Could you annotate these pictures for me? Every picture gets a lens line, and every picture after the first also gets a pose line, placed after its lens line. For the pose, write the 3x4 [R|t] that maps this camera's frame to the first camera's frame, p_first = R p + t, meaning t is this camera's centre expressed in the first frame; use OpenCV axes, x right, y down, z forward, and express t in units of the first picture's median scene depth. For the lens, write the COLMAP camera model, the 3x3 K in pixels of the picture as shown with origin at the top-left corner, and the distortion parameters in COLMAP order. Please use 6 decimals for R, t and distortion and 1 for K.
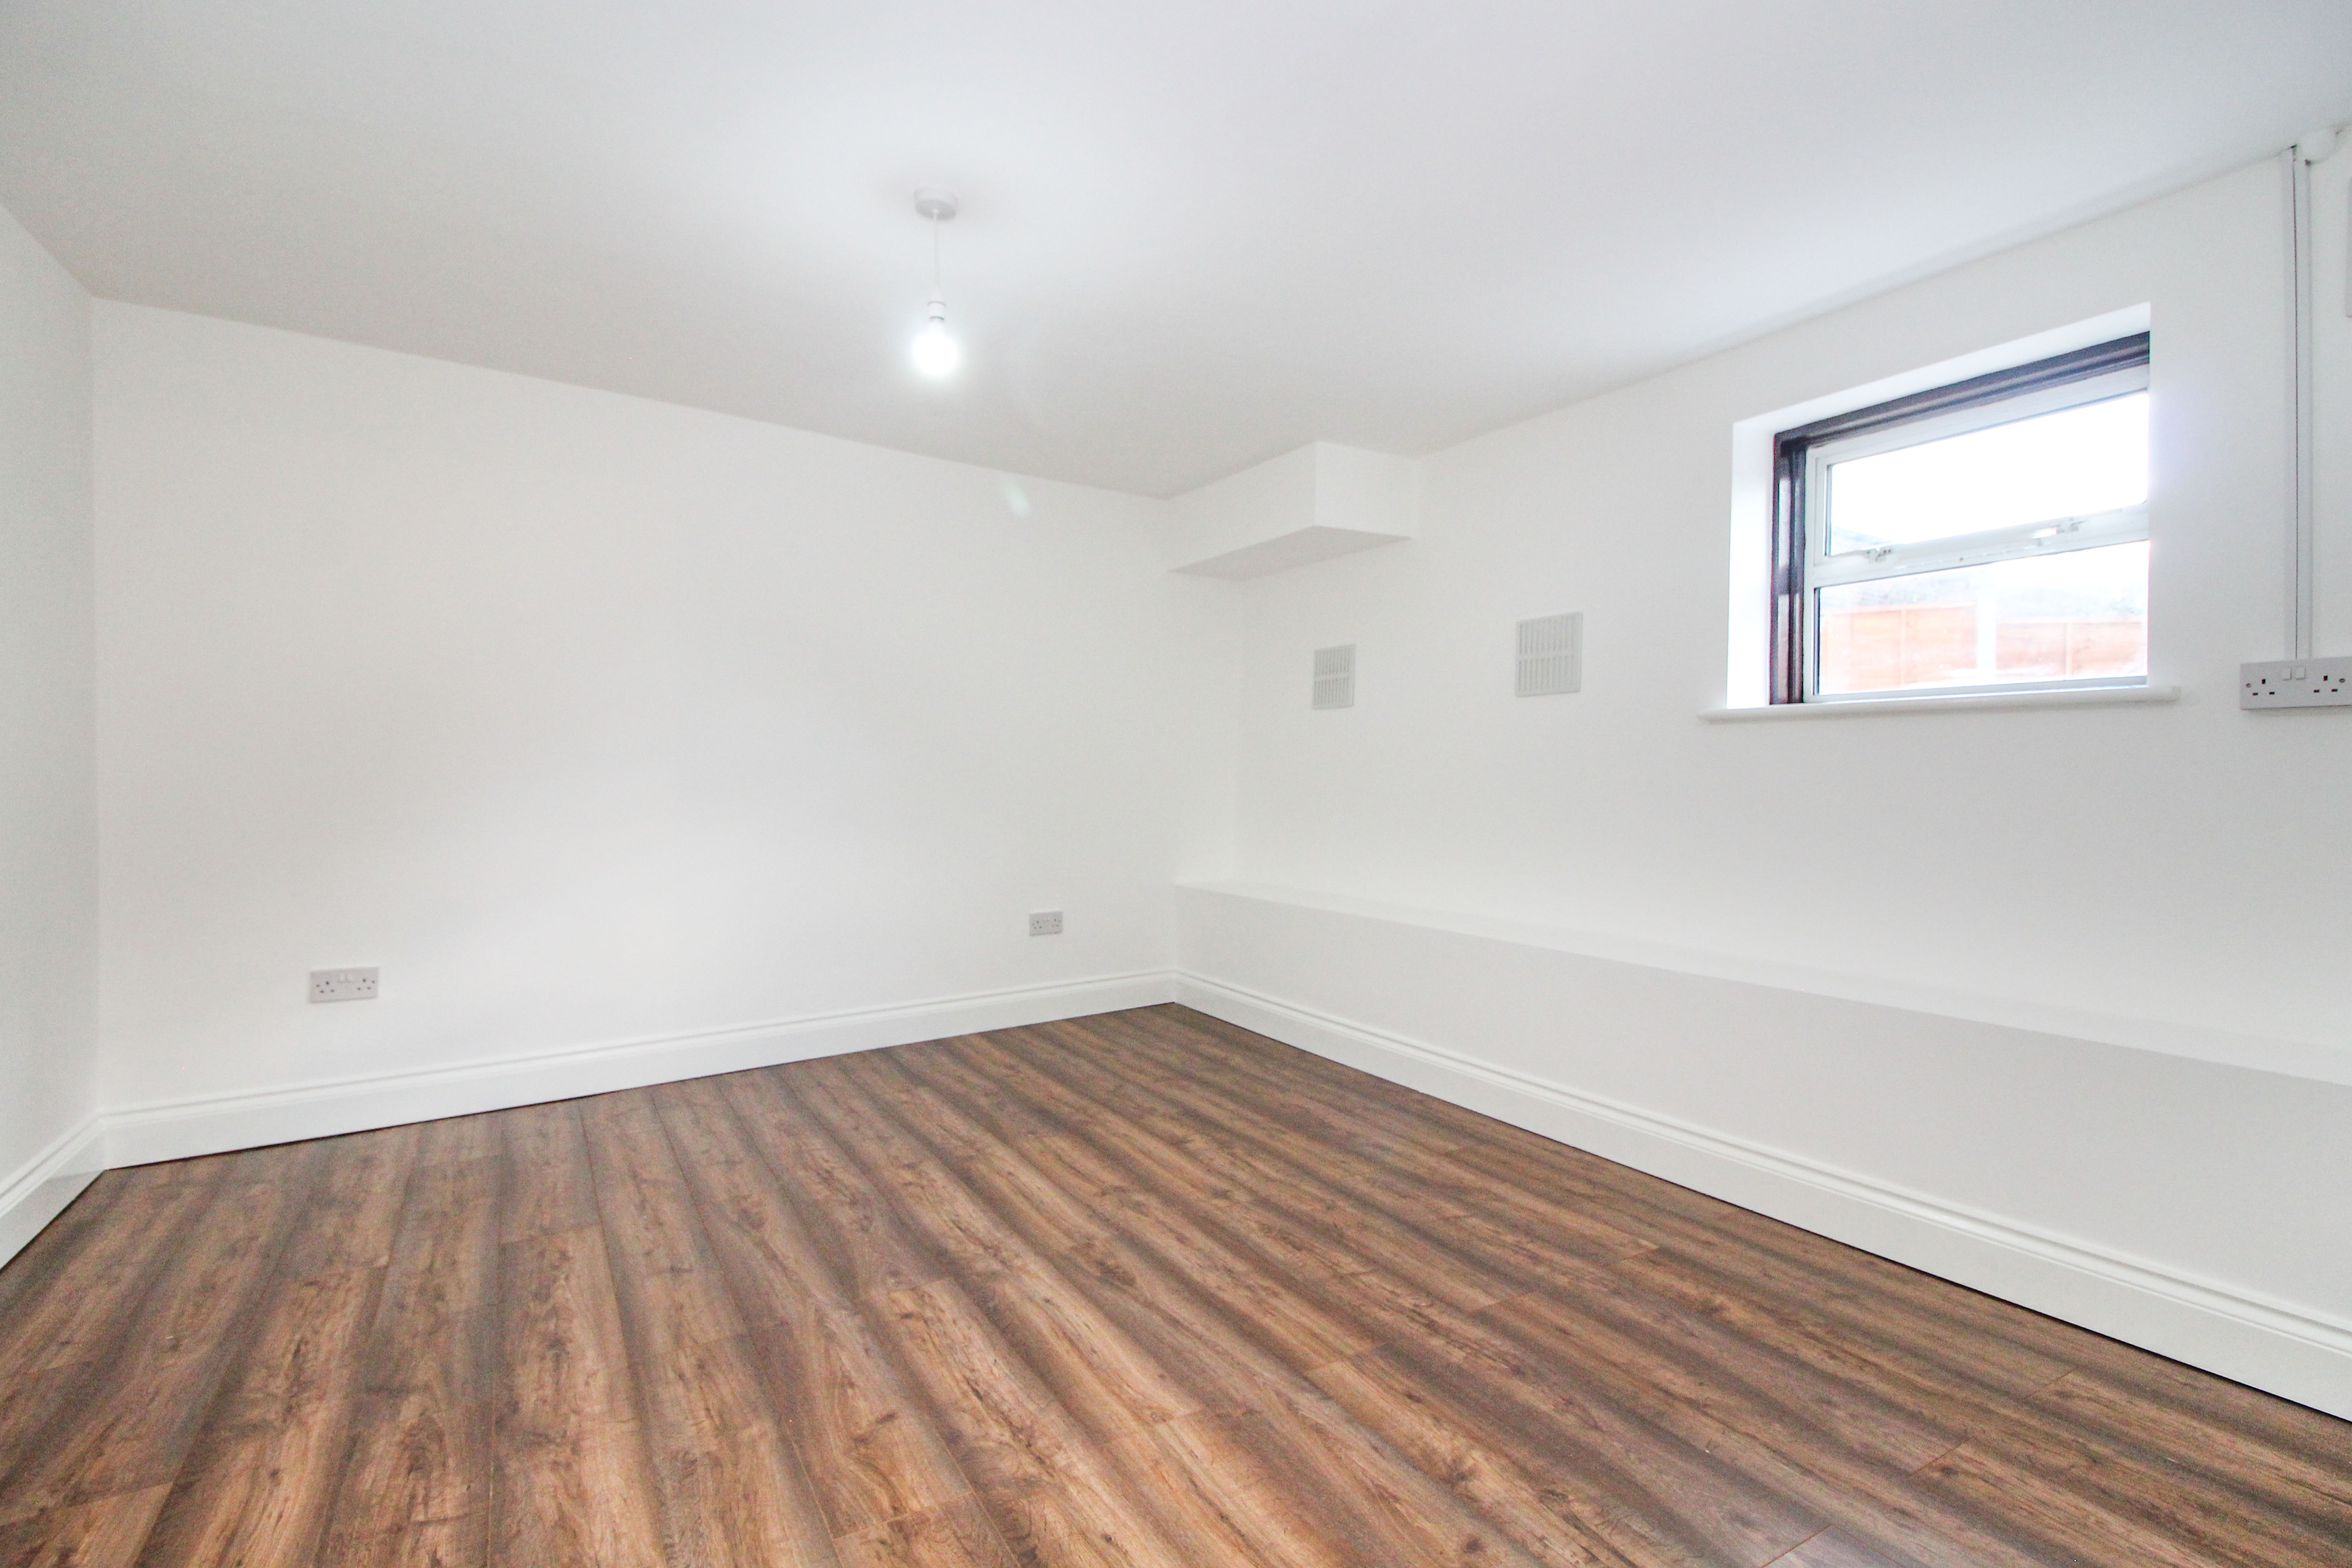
lens RADIAL K [[1092.1, 0, 1178.3], [0, 1092.1, 782.8], [0, 0, 1]] dist [0.027696, -0.009668]
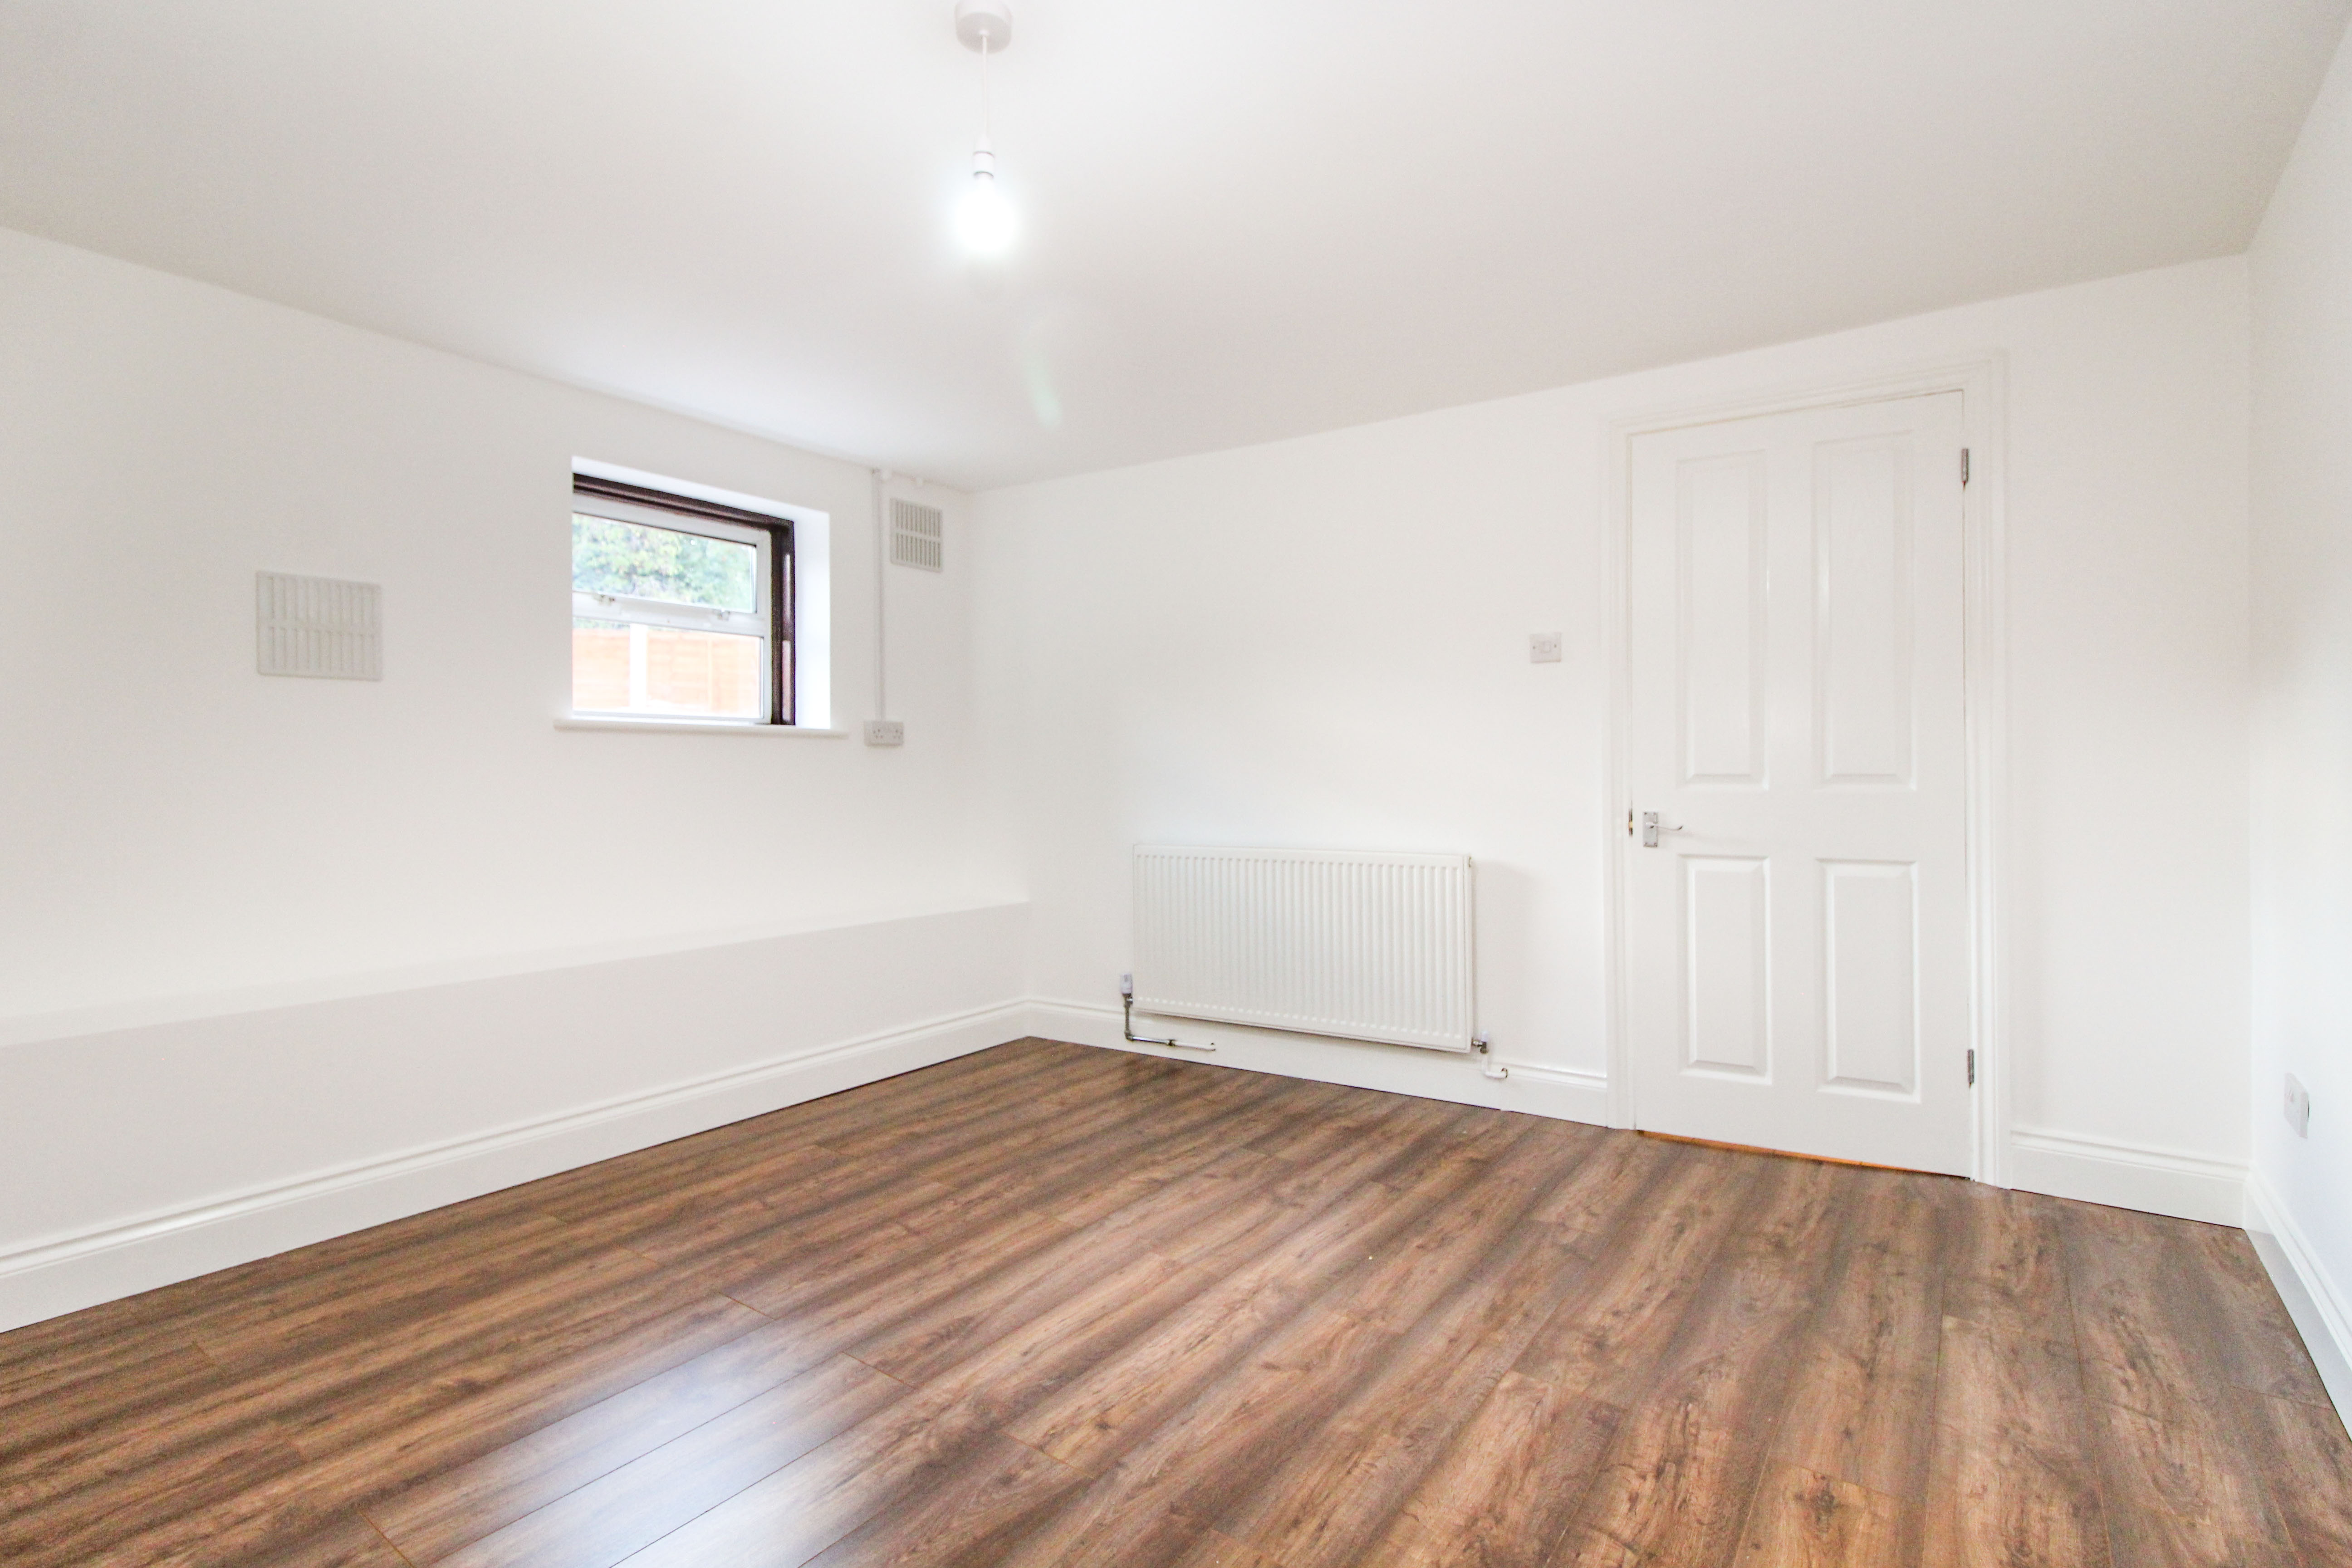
lens RADIAL K [[1092.1, 0, 1166.8], [0, 1092.1, 762.1], [0, 0, 1]] dist [0.027696, -0.009668]
pose [[-0.383454, 0.009390, 0.923512, -1.097828], [0.013071, 0.999903, -0.004739, -0.016240], [-0.923468, 0.010254, -0.383539, 1.337957]]
